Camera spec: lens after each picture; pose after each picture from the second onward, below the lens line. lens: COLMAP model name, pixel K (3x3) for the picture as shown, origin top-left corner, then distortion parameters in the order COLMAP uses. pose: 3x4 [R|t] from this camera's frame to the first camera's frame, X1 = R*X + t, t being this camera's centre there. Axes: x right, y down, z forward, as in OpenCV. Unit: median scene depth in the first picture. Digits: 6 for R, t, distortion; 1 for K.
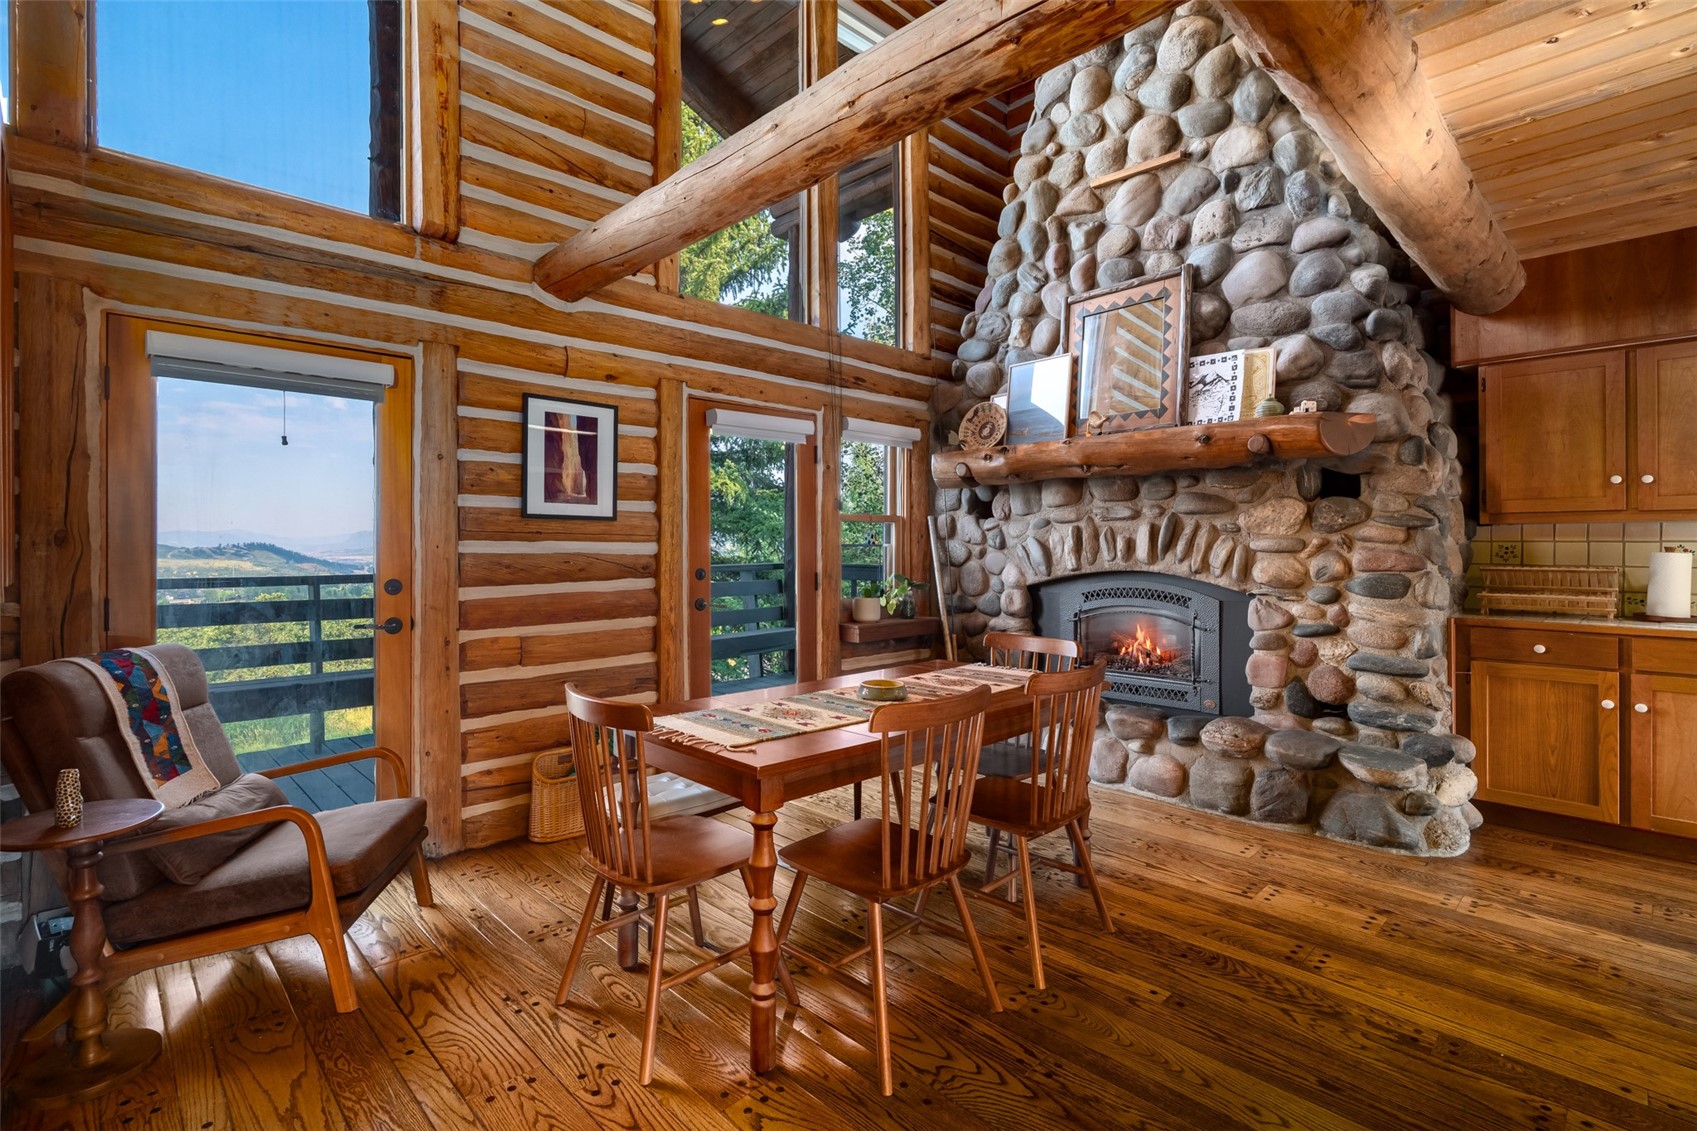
lens RADIAL K [[785.0, 0, 842.8], [0, 785.0, 534.6], [0, 0, 1]] dist [-0.000947, 0.000007]
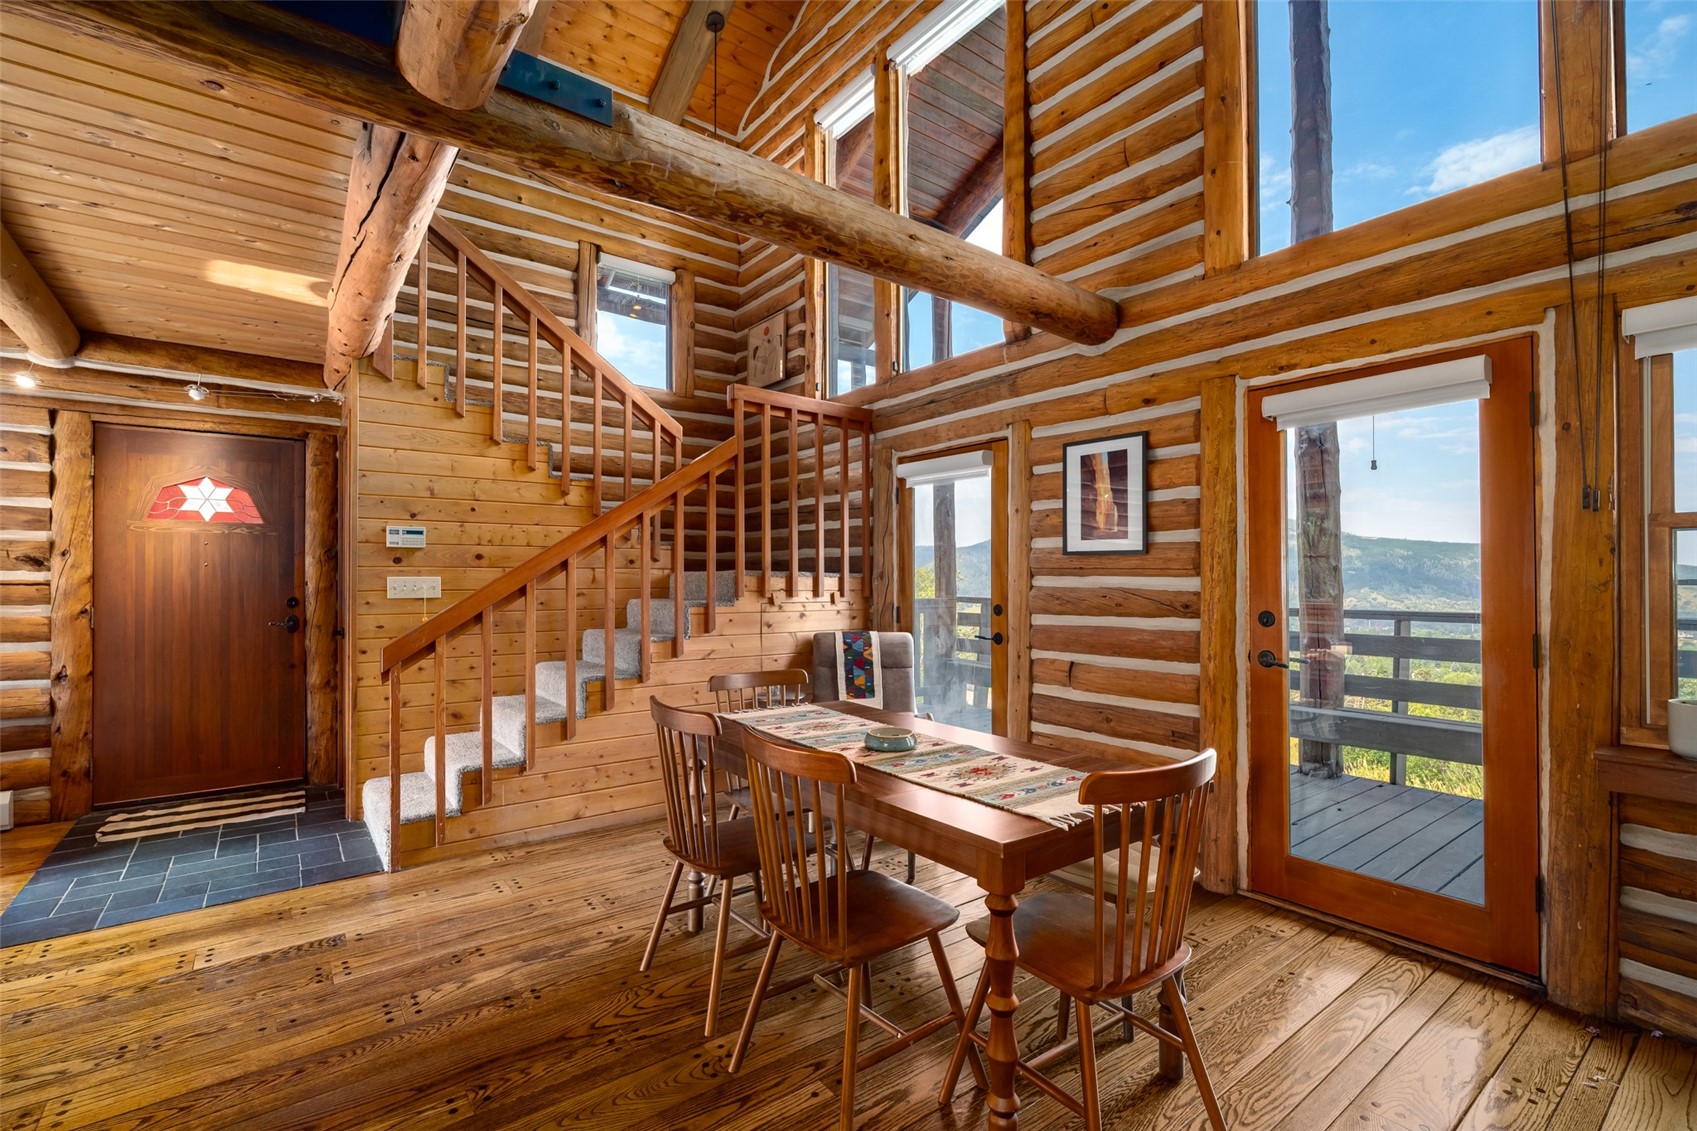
lens RADIAL K [[756.5, 0, 838.7], [0, 756.5, 565.6], [0, 0, 1]] dist [0.001517, 0.000288]
pose [[-0.122133, -0.016563, -0.992376, 0.671441], [0.009397, 0.999797, -0.017844, 0.008843], [0.992469, -0.011505, -0.121952, 0.775739]]
